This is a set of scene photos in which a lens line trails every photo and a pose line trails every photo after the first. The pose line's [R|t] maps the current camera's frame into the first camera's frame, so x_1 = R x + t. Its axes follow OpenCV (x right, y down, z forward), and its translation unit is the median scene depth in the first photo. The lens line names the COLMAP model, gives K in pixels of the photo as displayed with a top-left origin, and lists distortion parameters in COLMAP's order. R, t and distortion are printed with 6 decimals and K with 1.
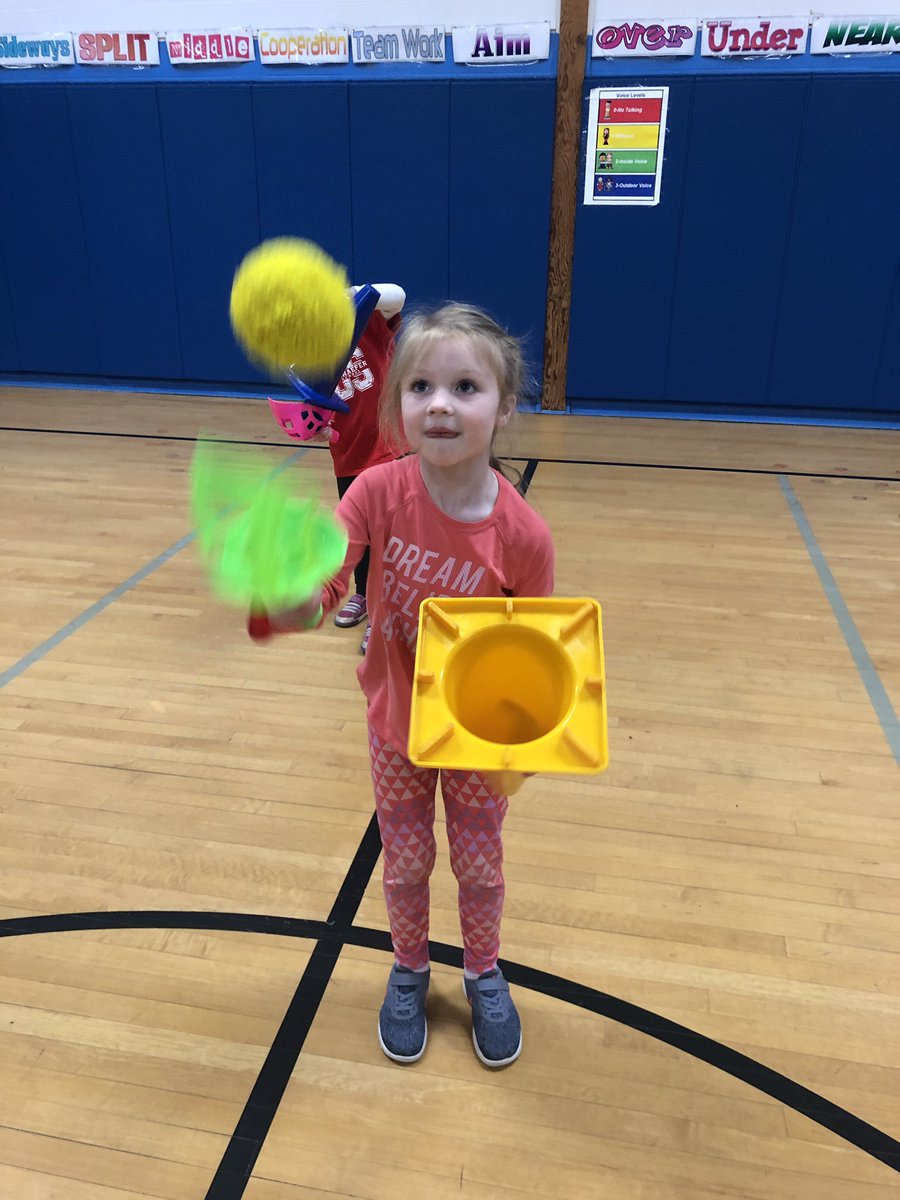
lens RADIAL K [[966.1, 0, 447.1], [0, 966.1, 597.7], [0, 0, 1]] dist [0.022657, -0.027064]
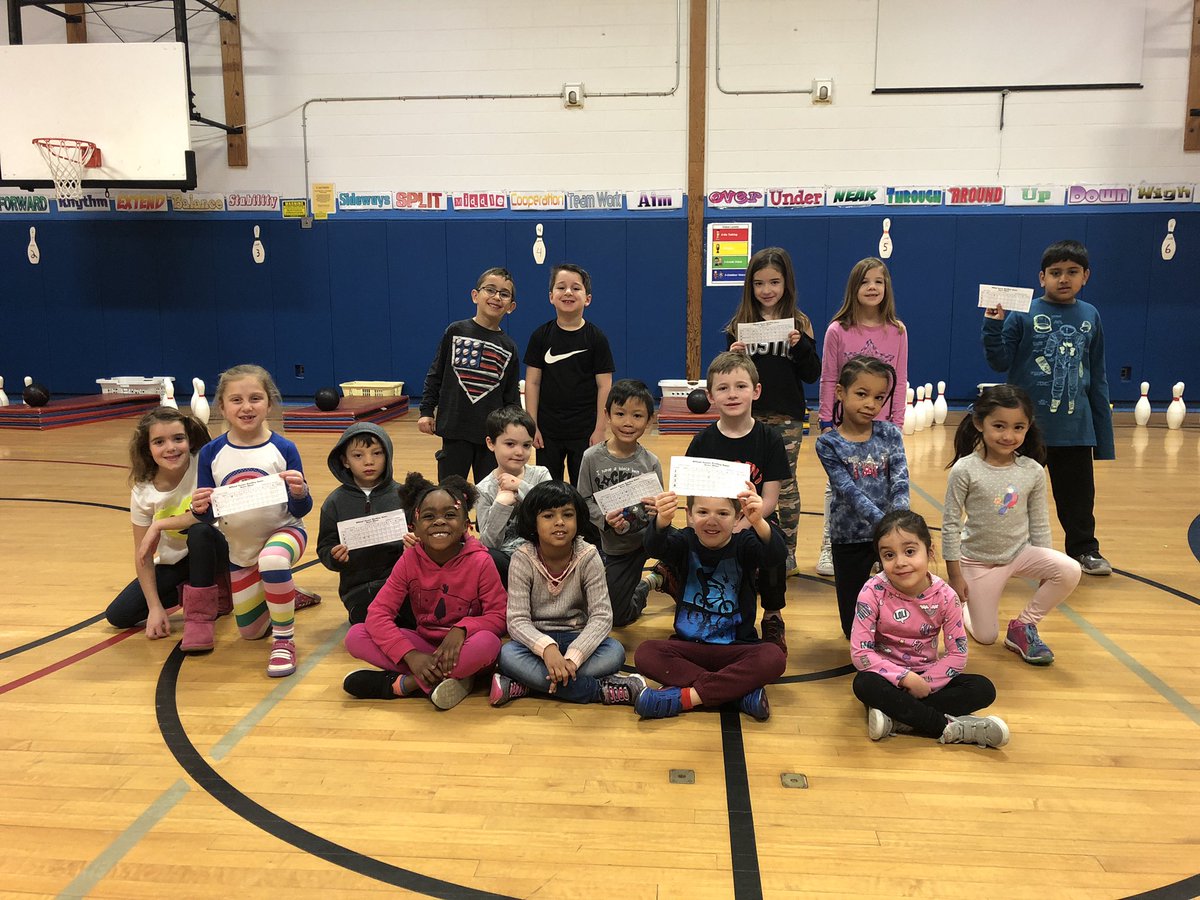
lens RADIAL K [[966.1, 0, 609.4], [0, 966.1, 453.6], [0, 0, 1]] dist [0.022657, -0.027064]
pose [[0.992763, -0.026470, 0.117136, -0.239738], [0.054529, 0.968415, -0.243309, 0.288514], [-0.106996, 0.247936, 0.962850, -0.551414]]
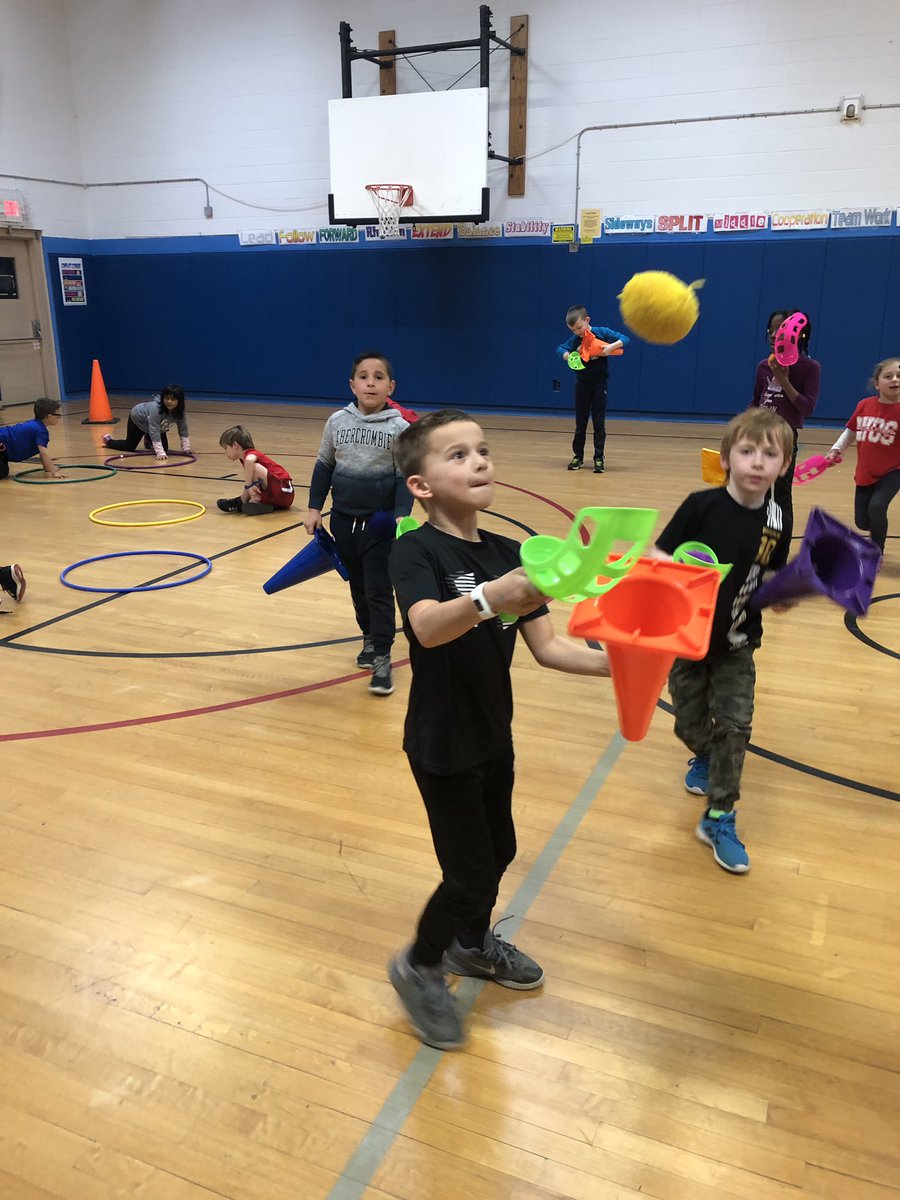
lens RADIAL K [[966.1, 0, 447.3], [0, 966.1, 597.3], [0, 0, 1]] dist [0.022657, -0.027064]
pose [[0.974752, 0.055209, -0.216358, -0.358237], [-0.076877, 0.992690, -0.093041, 0.314133], [0.209640, 0.107325, 0.971871, -0.754429]]
